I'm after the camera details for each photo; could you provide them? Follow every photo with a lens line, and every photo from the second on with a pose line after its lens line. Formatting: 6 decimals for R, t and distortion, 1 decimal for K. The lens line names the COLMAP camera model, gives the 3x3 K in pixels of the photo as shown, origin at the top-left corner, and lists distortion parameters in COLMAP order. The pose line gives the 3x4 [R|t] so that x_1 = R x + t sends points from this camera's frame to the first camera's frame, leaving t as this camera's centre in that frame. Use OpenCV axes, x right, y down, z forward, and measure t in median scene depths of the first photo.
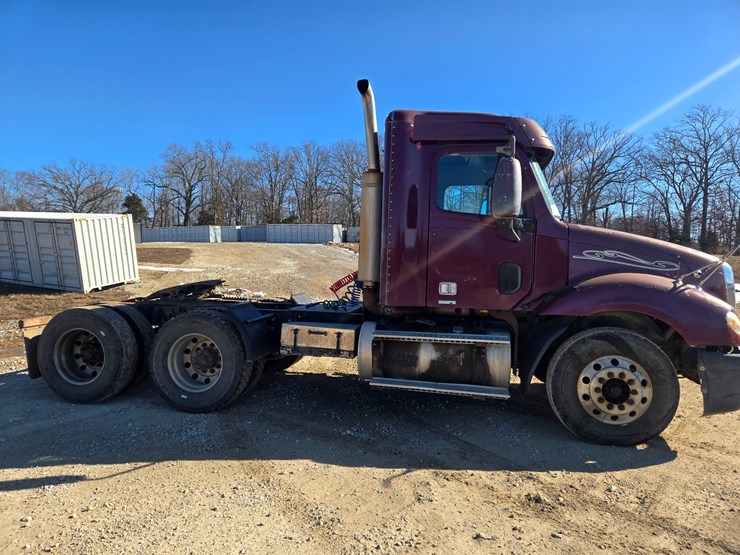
lens RADIAL K [[493.6, 0, 365.7], [0, 493.6, 277.9], [0, 0, 1]] dist [0.080004, -0.057013]
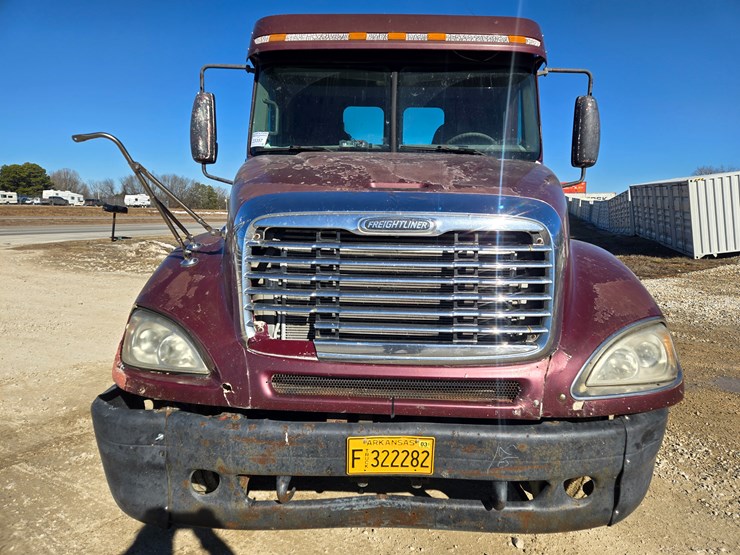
lens RADIAL K [[498.6, 0, 377.4], [0, 498.6, 273.2], [0, 0, 1]] dist [0.067545, -0.041128]
pose [[0.173321, 0.100977, -0.979675, 1.115404], [-0.046564, 0.994458, 0.094263, -0.020713], [0.983764, 0.029280, 0.177063, 1.034320]]
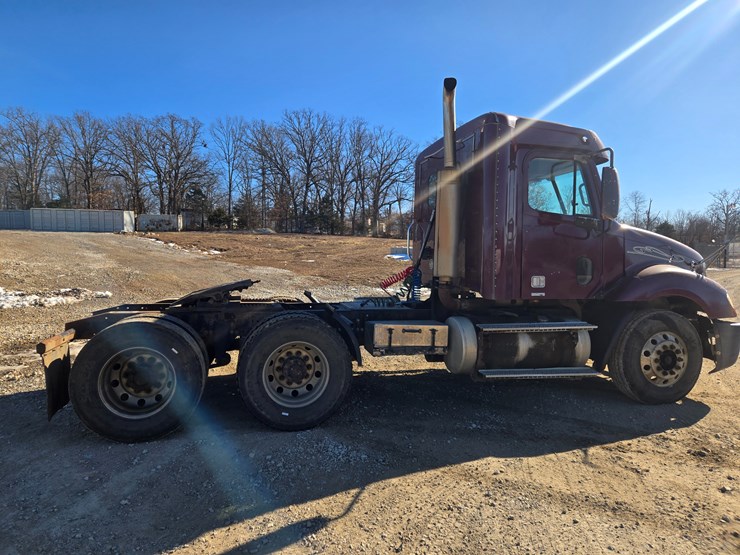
lens RADIAL K [[493.6, 0, 363.3], [0, 493.6, 271.4], [0, 0, 1]] dist [0.080004, -0.057013]
pose [[0.912994, -0.024268, 0.407251, -0.632842], [0.021511, 0.999704, 0.011348, -0.021684], [-0.407406, -0.001600, 0.913246, 0.155462]]
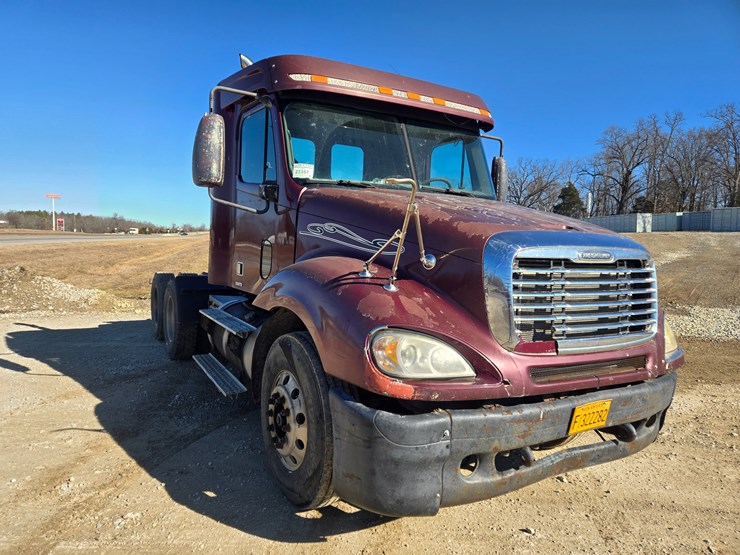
lens RADIAL K [[498.6, 0, 360.3], [0, 498.6, 280.4], [0, 0, 1]] dist [0.067545, -0.041128]
pose [[0.648645, 0.064348, -0.758366, 1.004524], [-0.048702, 0.997887, 0.043016, -0.006840], [0.759532, 0.009032, 0.650408, 0.571580]]
